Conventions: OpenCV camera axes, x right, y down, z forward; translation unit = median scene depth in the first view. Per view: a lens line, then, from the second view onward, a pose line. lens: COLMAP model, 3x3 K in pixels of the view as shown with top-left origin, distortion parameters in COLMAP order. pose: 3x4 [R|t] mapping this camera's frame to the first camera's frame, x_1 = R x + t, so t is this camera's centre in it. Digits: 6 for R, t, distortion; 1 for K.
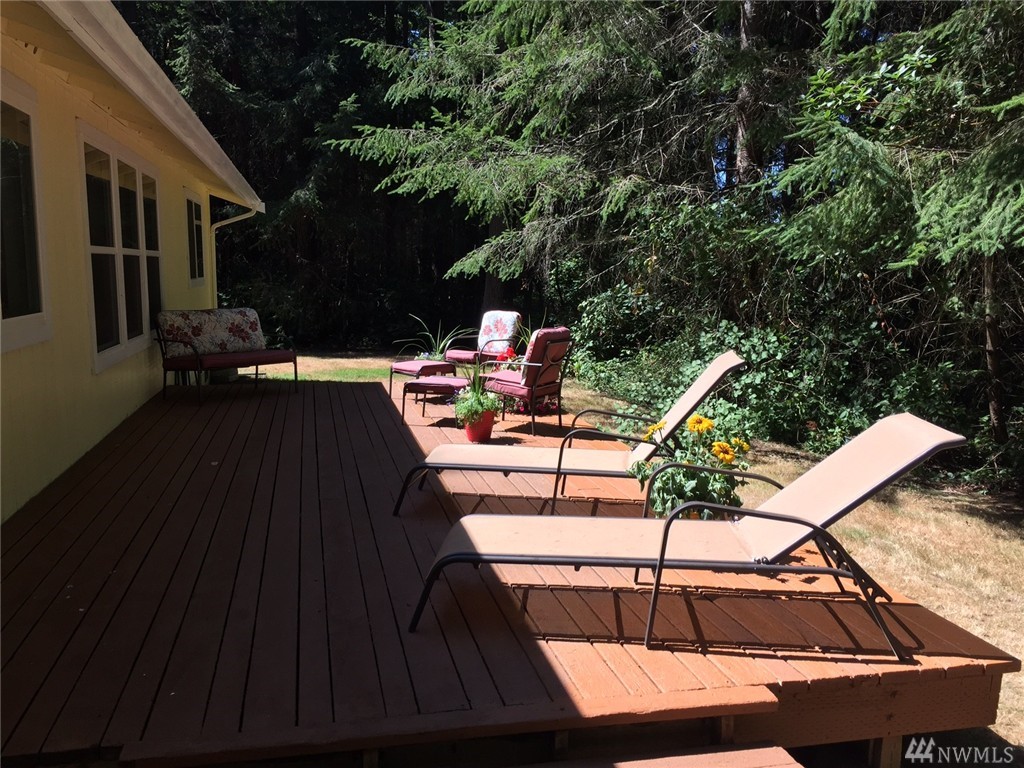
lens RADIAL K [[885.2, 0, 511.8], [0, 885.2, 378.6], [0, 0, 1]] dist [0.064732, -0.085246]
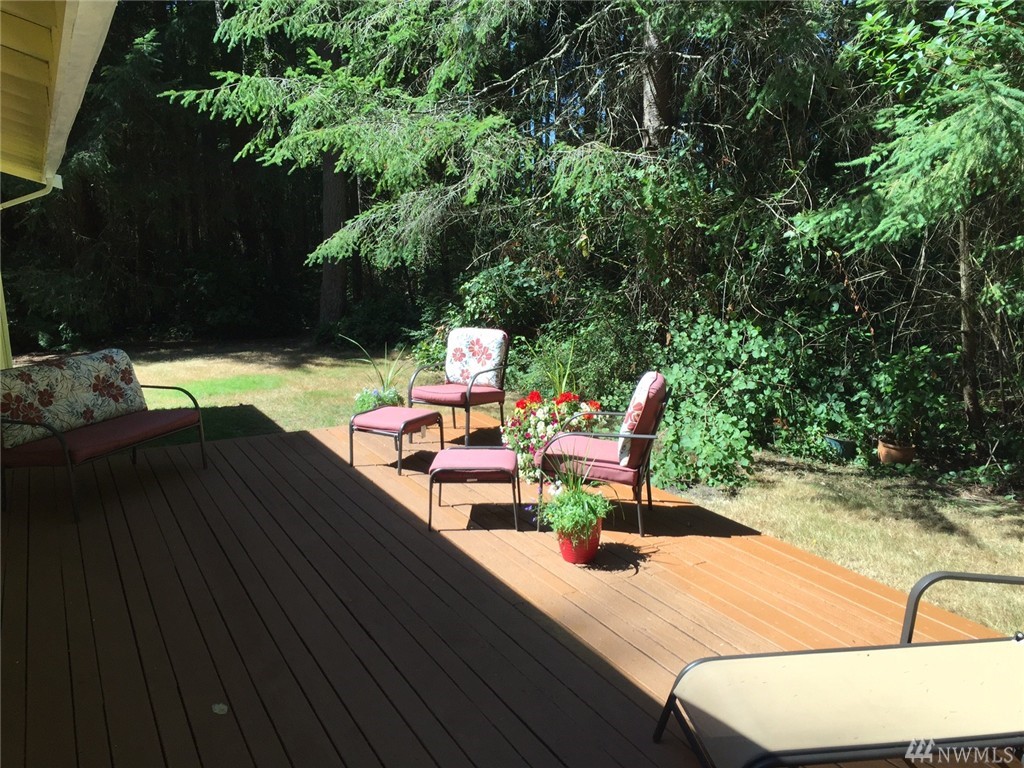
lens RADIAL K [[885.2, 0, 531.6], [0, 885.2, 385.3], [0, 0, 1]] dist [0.064732, -0.085246]
pose [[0.962091, -0.076730, 0.261712, -0.167045], [0.060931, 0.995825, 0.067967, -0.076349], [-0.265834, -0.049444, 0.962750, 0.259572]]
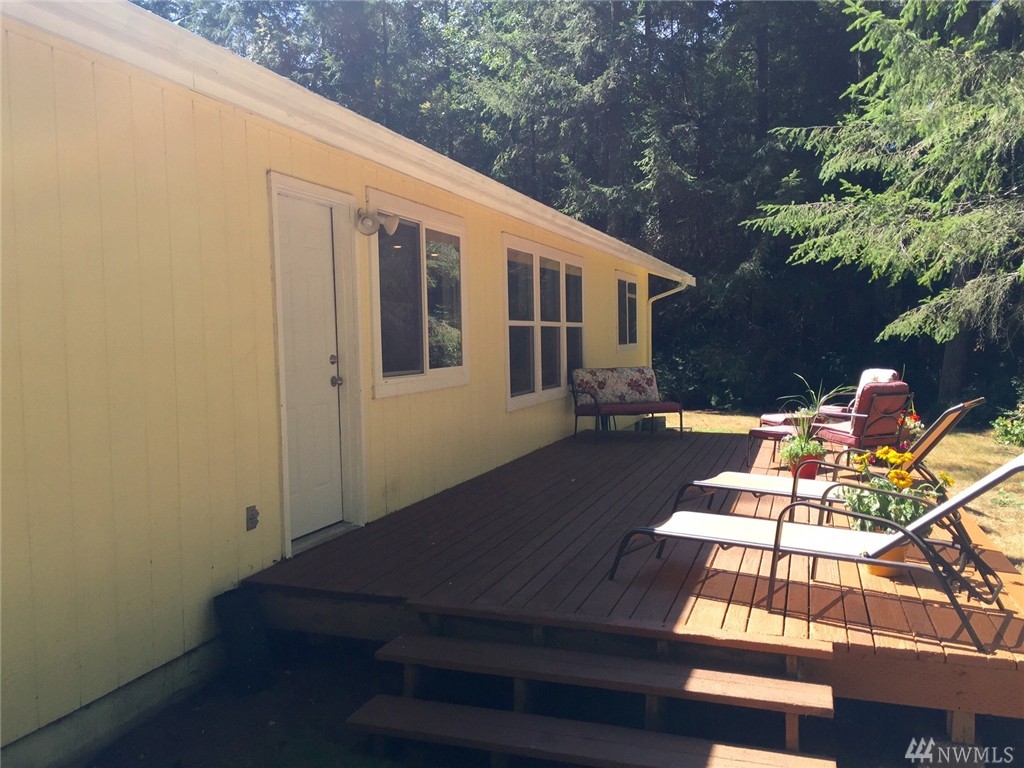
lens RADIAL K [[885.2, 0, 514.2], [0, 885.2, 373.2], [0, 0, 1]] dist [0.064732, -0.085246]
pose [[0.854777, 0.001624, -0.518993, 0.168904], [-0.044025, 0.996618, -0.069390, 0.019652], [0.517125, 0.082162, 0.851957, -0.112430]]
